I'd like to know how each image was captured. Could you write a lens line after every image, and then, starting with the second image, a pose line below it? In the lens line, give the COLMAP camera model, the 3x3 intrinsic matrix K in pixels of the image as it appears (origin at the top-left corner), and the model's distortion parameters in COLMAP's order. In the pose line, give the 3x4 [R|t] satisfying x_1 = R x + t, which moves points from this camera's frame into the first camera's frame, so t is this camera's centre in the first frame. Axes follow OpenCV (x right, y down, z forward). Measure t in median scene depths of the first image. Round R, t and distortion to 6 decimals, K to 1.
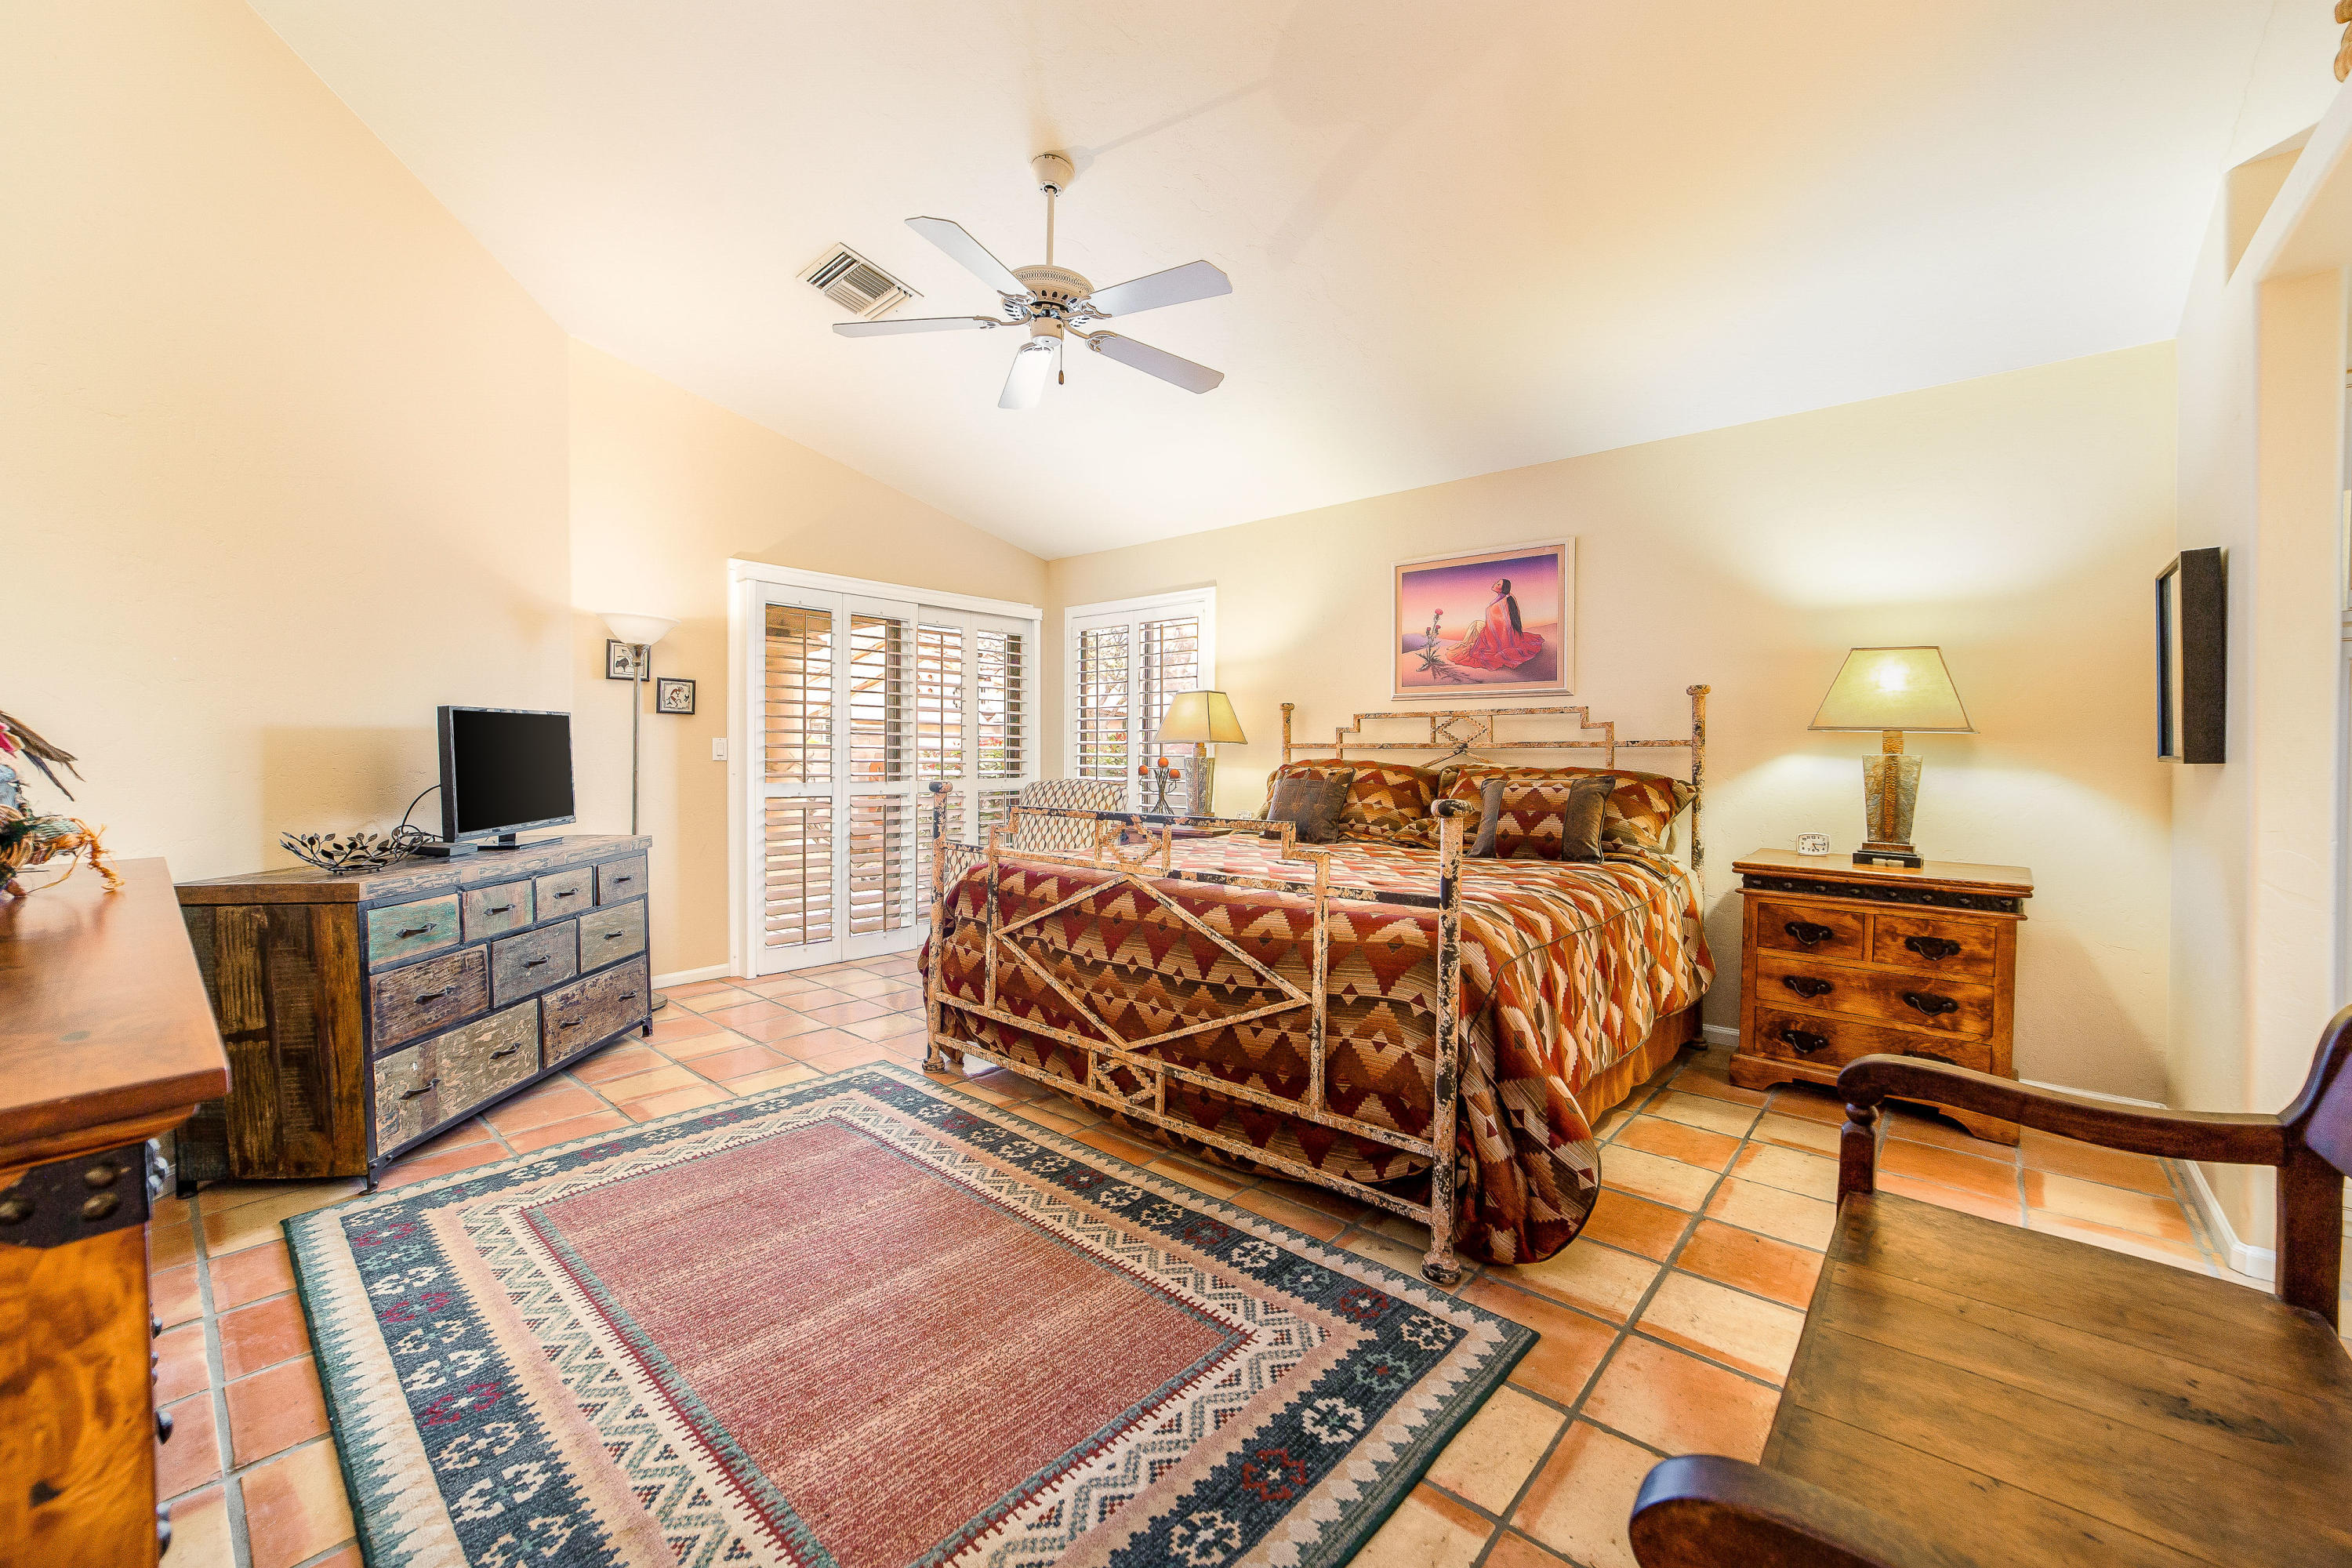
lens RADIAL K [[927.5, 0, 1181.2], [0, 927.5, 756.2], [0, 0, 1]] dist [-0.009457, 0.000564]
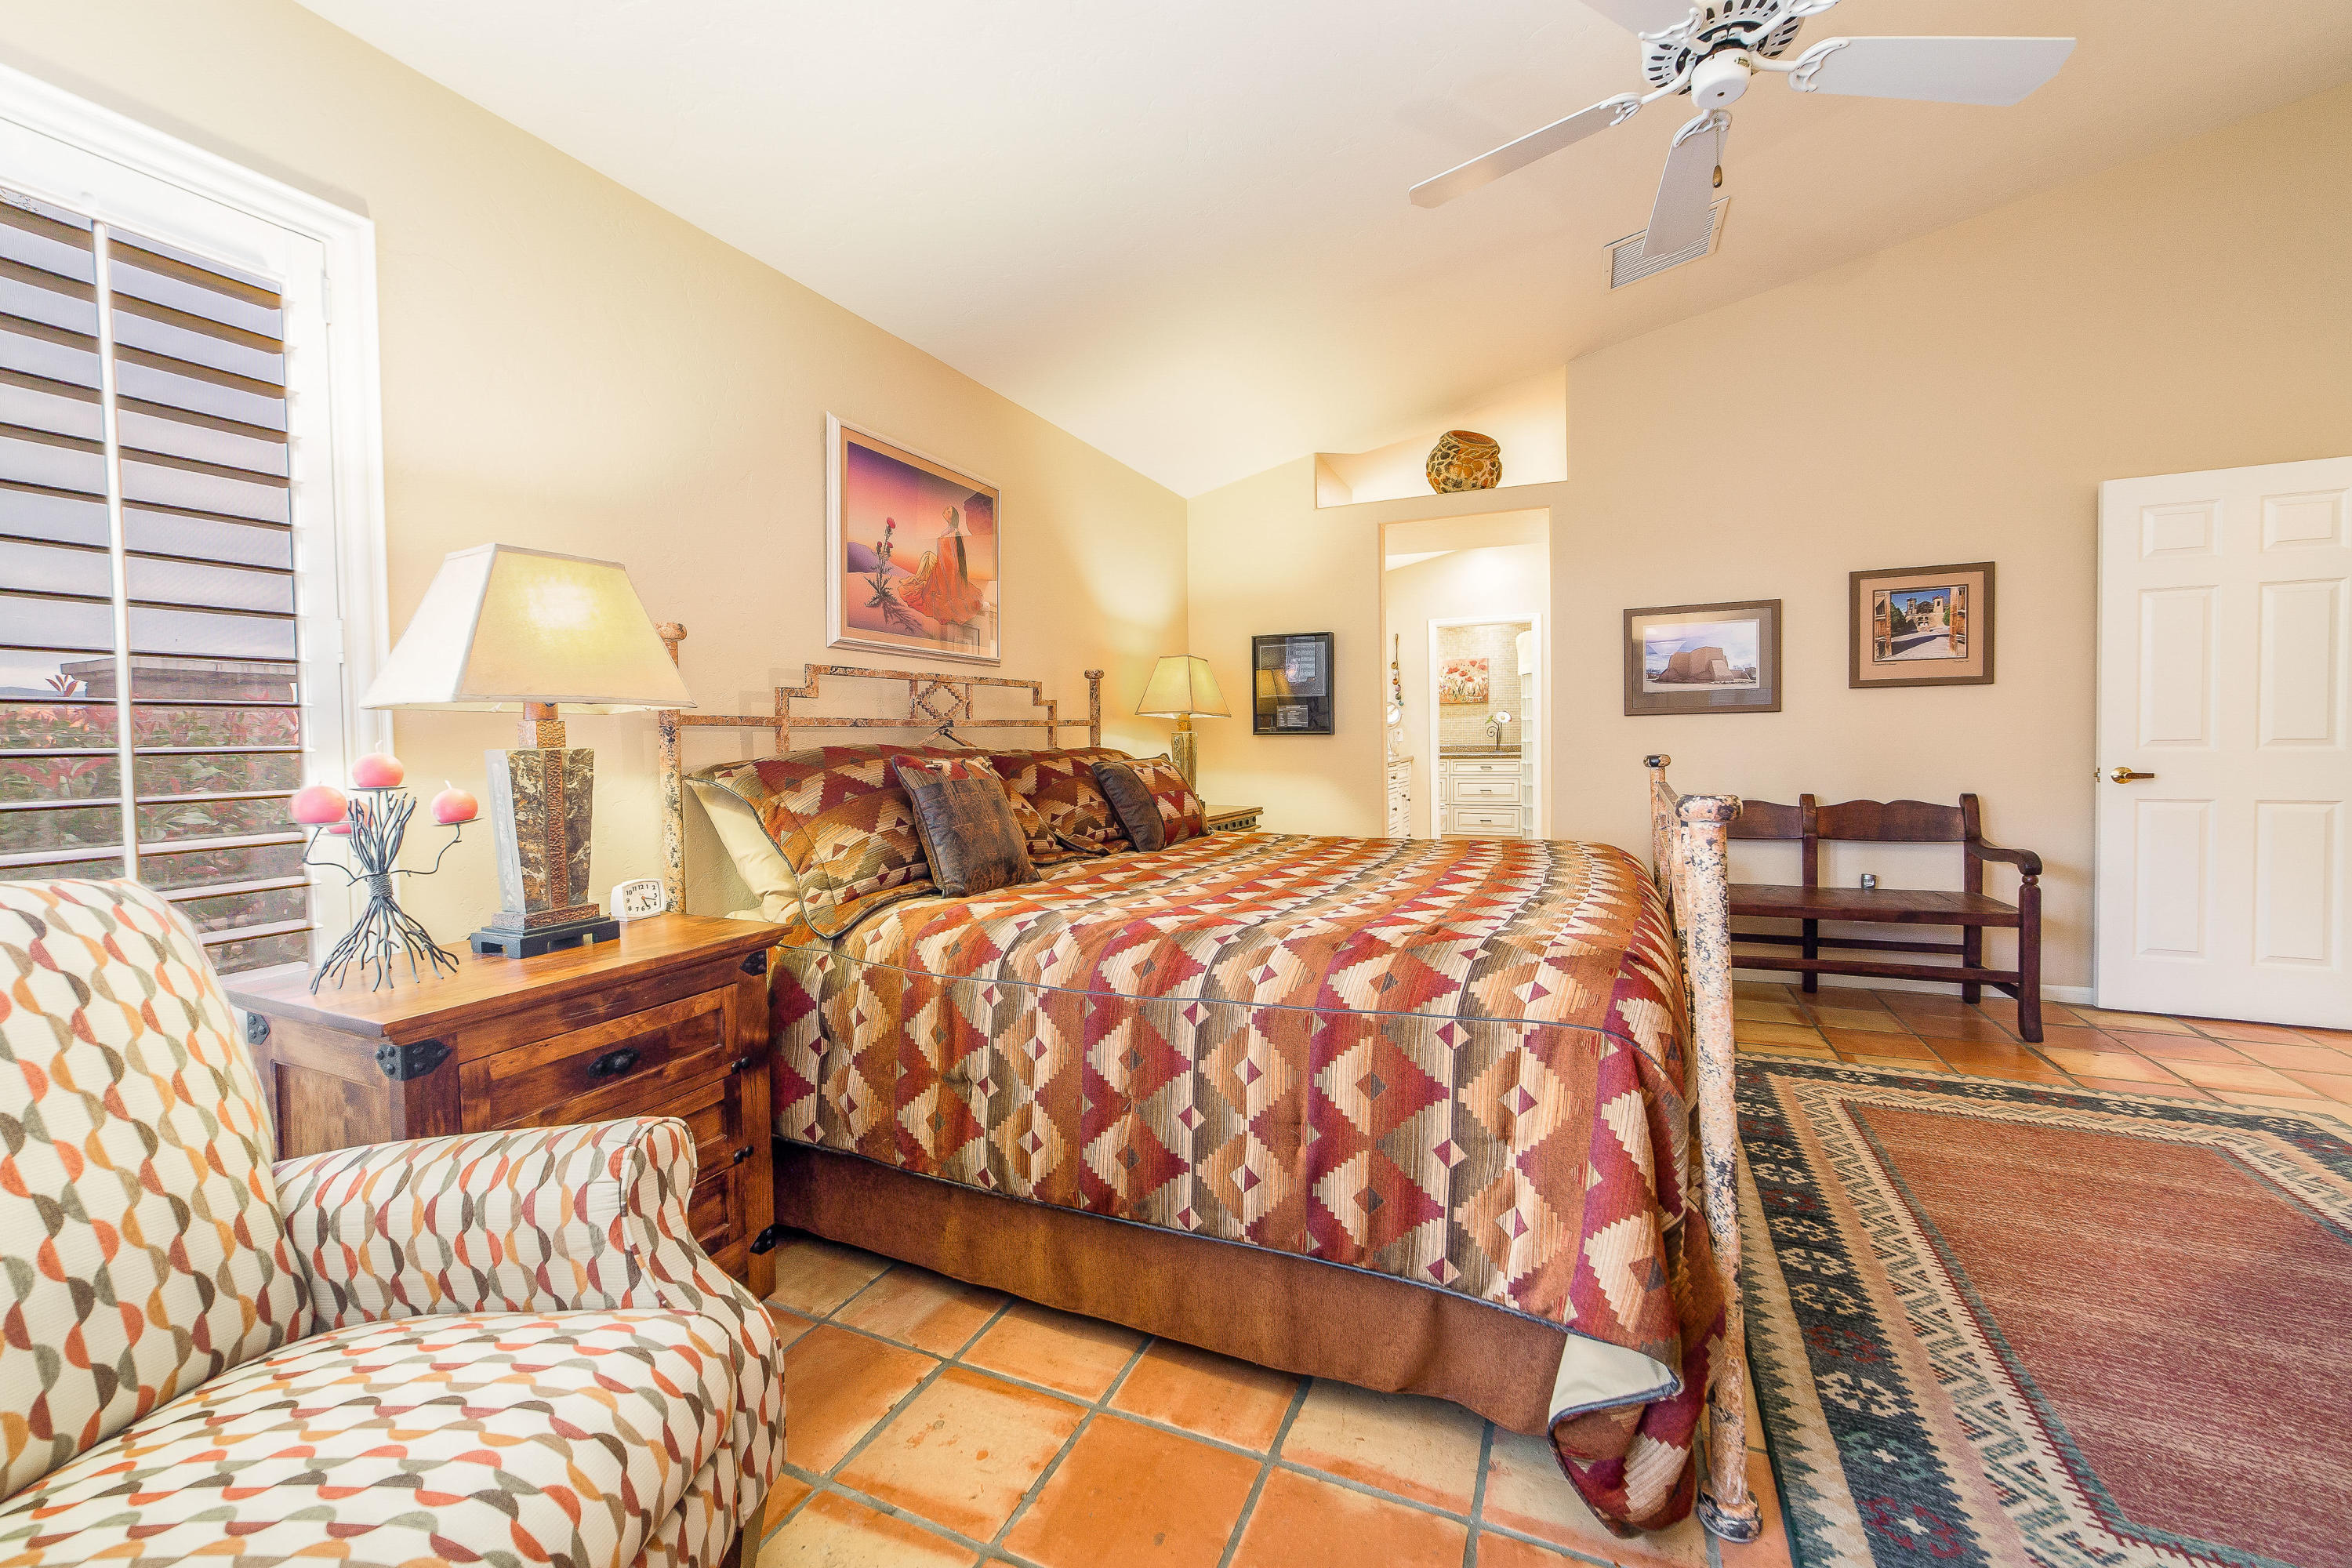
lens RADIAL K [[927.5, 0, 1181.2], [0, 927.5, 756.2], [0, 0, 1]] dist [-0.009457, 0.000564]
pose [[-0.290762, -0.014914, 0.956679, -0.443162], [0.021552, 0.999523, 0.022132, 0.002673], [-0.956553, 0.027053, -0.290302, 1.036740]]
